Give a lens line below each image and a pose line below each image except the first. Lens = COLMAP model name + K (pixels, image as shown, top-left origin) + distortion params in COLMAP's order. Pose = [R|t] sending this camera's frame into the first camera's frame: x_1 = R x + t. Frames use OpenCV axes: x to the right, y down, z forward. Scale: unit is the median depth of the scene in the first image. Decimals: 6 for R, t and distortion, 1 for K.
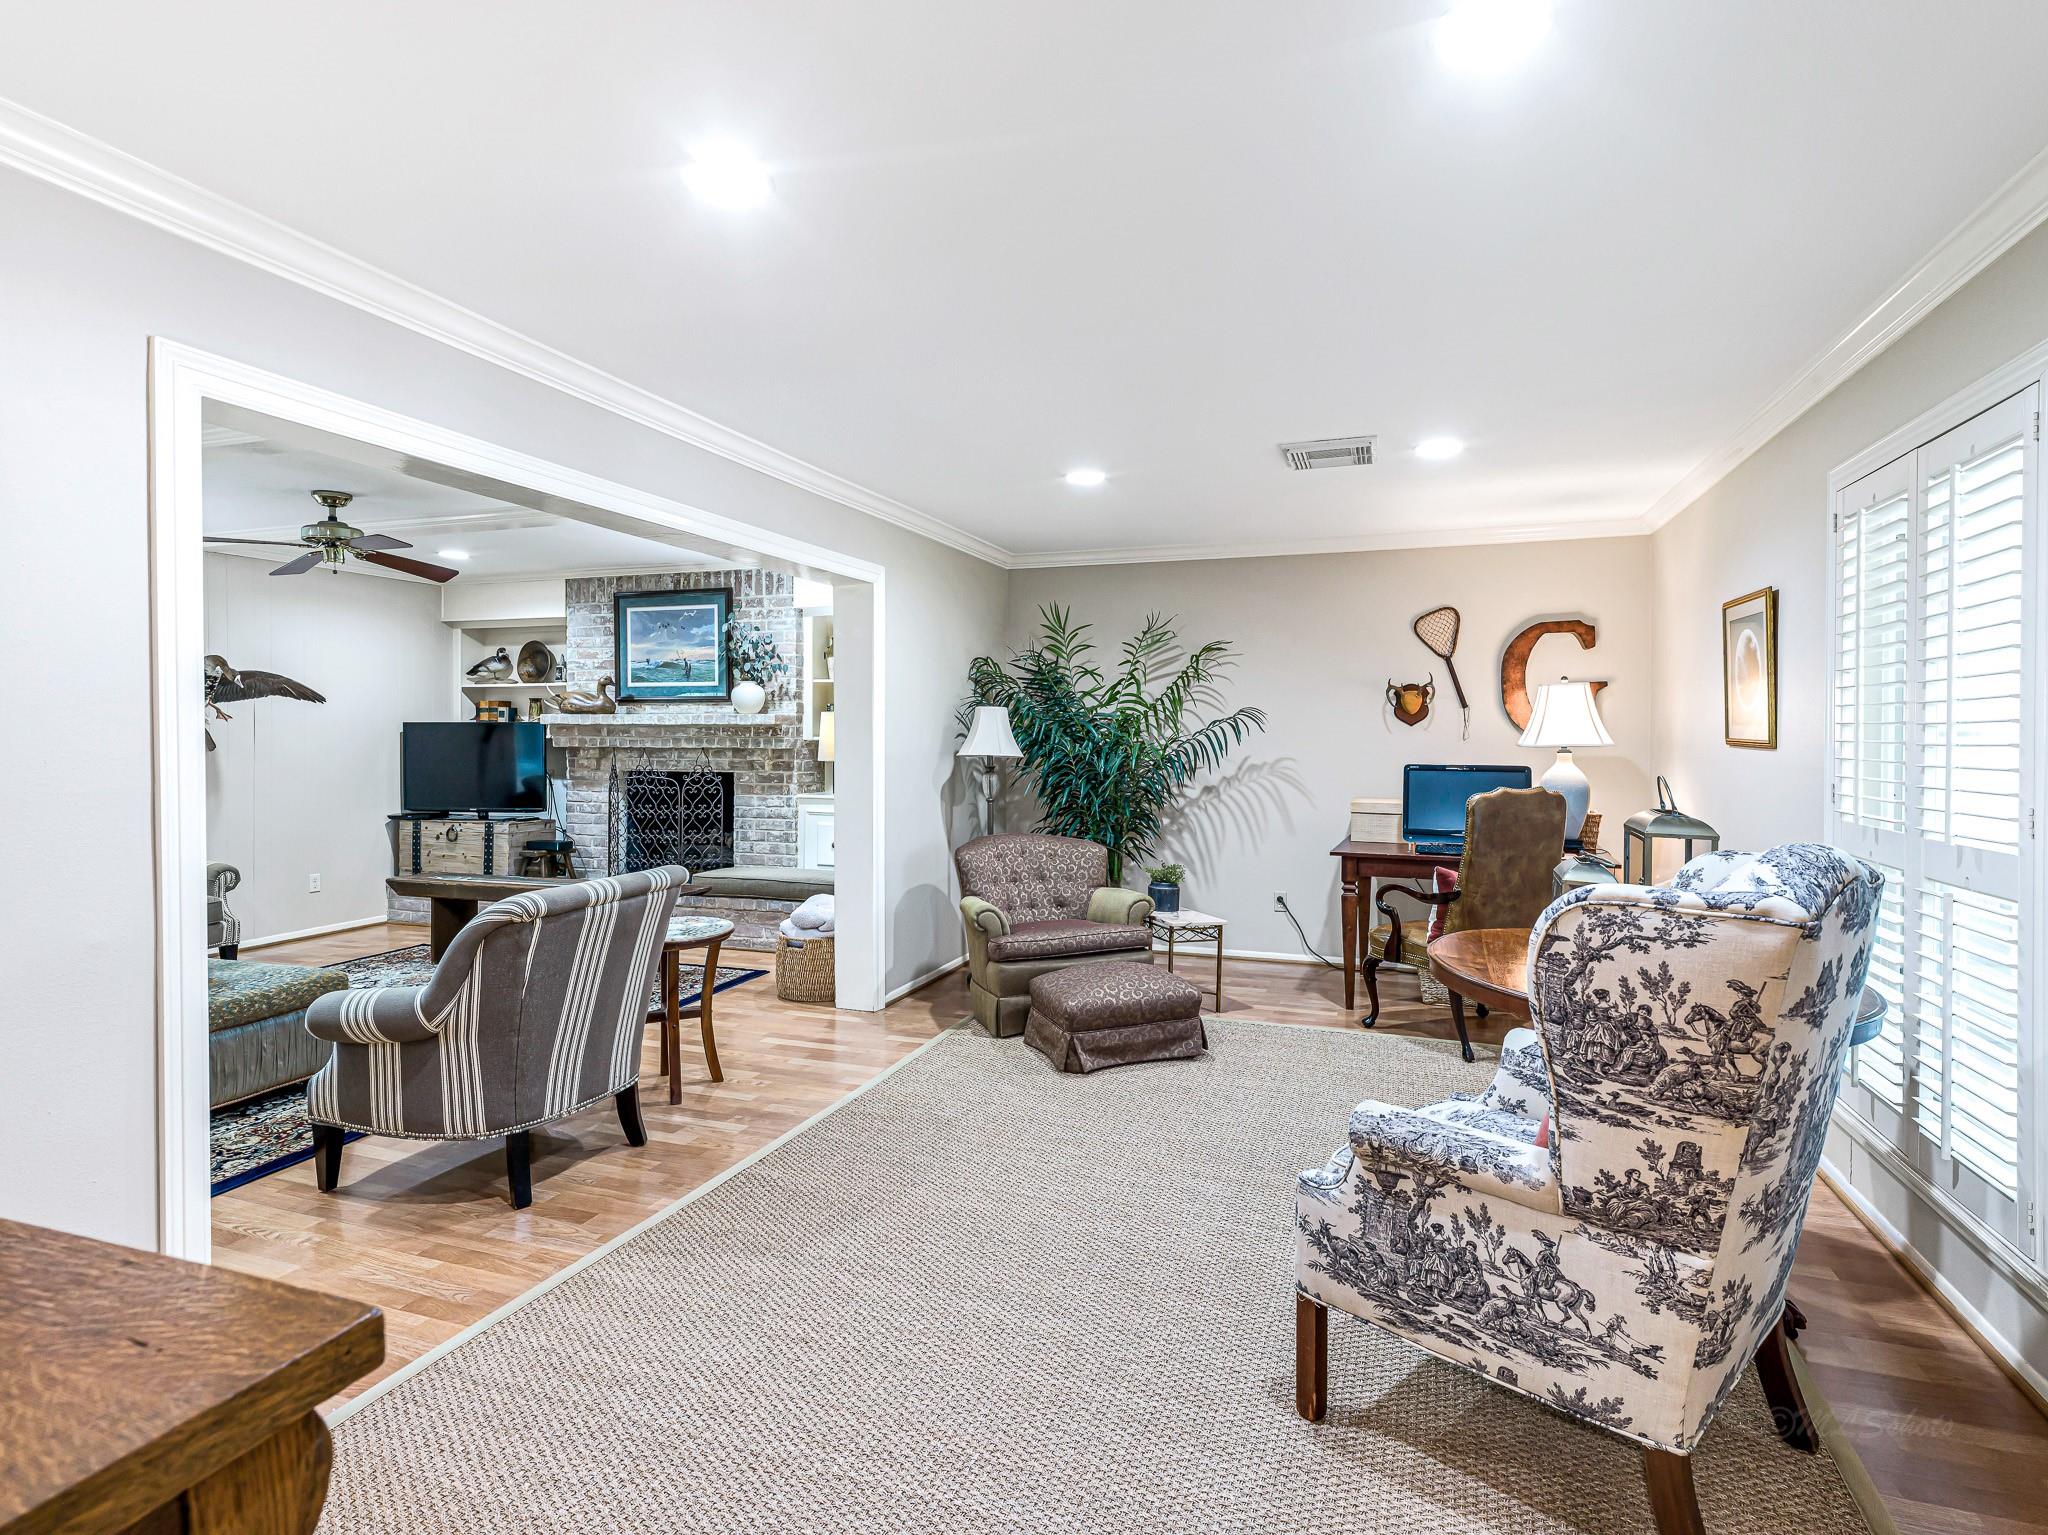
lens RADIAL K [[1018.1, 0, 1088.5], [0, 1018.1, 742.2], [0, 0, 1]] dist [0.001569, -0.000008]
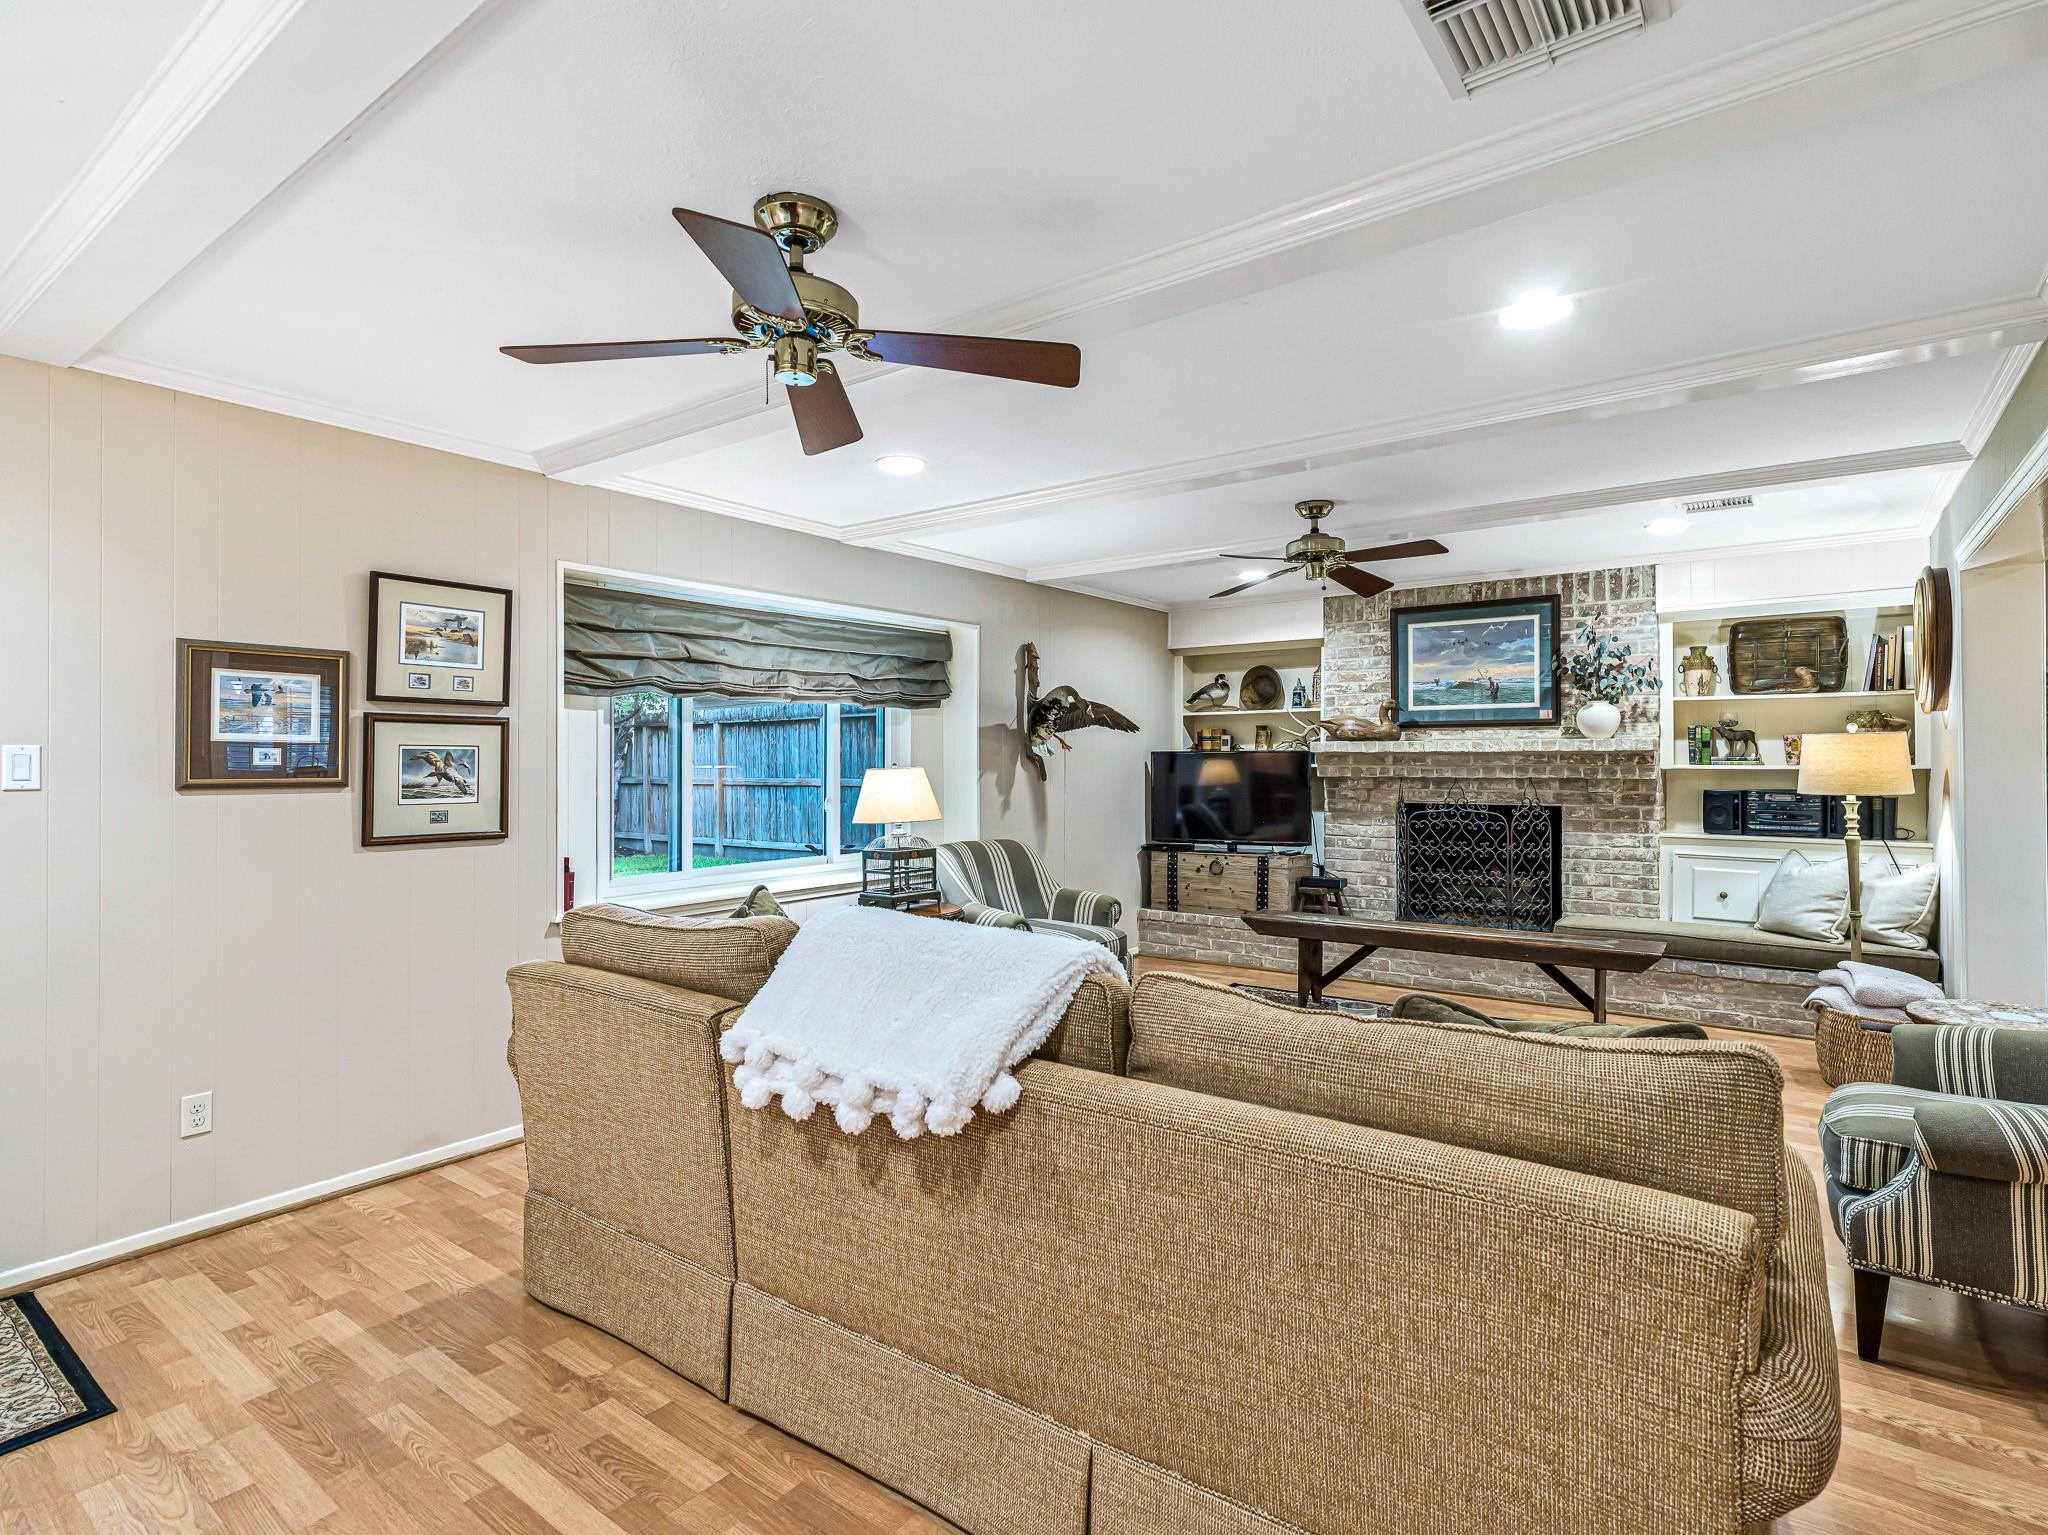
lens RADIAL K [[1012.6, 0, 1013.7], [0, 1012.6, 758.0], [0, 0, 1]] dist [0.001989, -0.000538]
pose [[0.949875, -0.005801, -0.312575, -0.521947], [0.002063, 0.999922, -0.012287, -0.001790], [0.312622, 0.011026, 0.949814, 0.030485]]
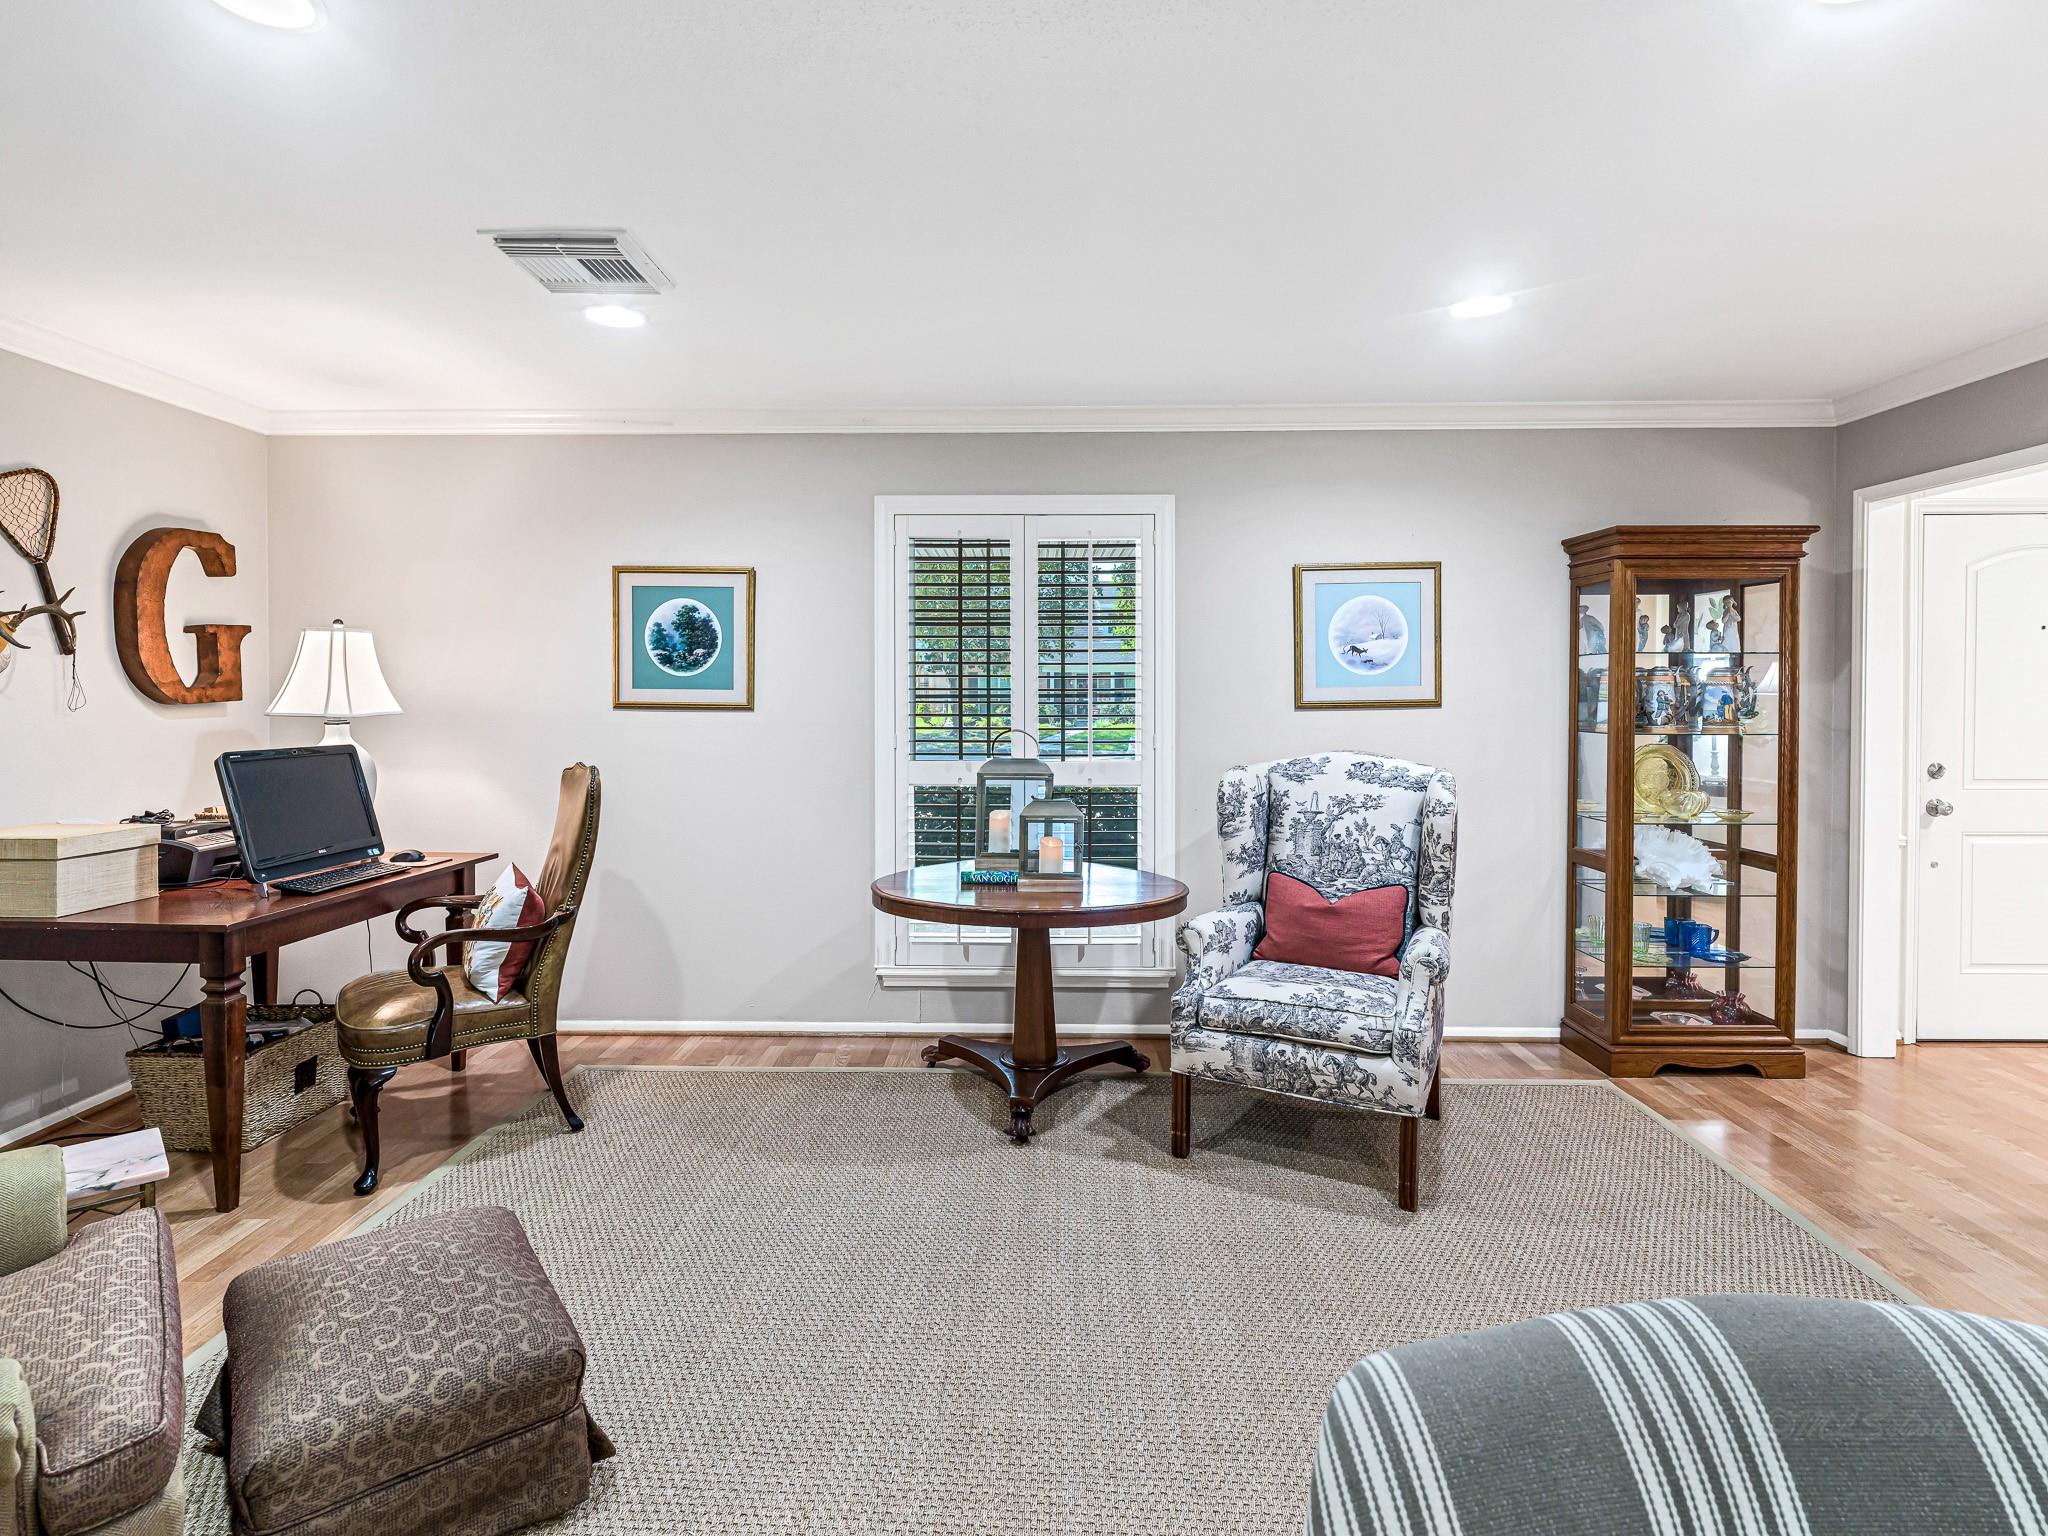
lens RADIAL K [[1043.1, 0, 1003.9], [0, 1043.1, 714.4], [0, 0, 1]] dist [0.001871, 0.000110]
pose [[-0.286934, -0.018238, 0.957777, -0.285103], [0.005620, 0.999770, 0.020721, -0.007502], [-0.957934, 0.011328, -0.286765, 0.564360]]
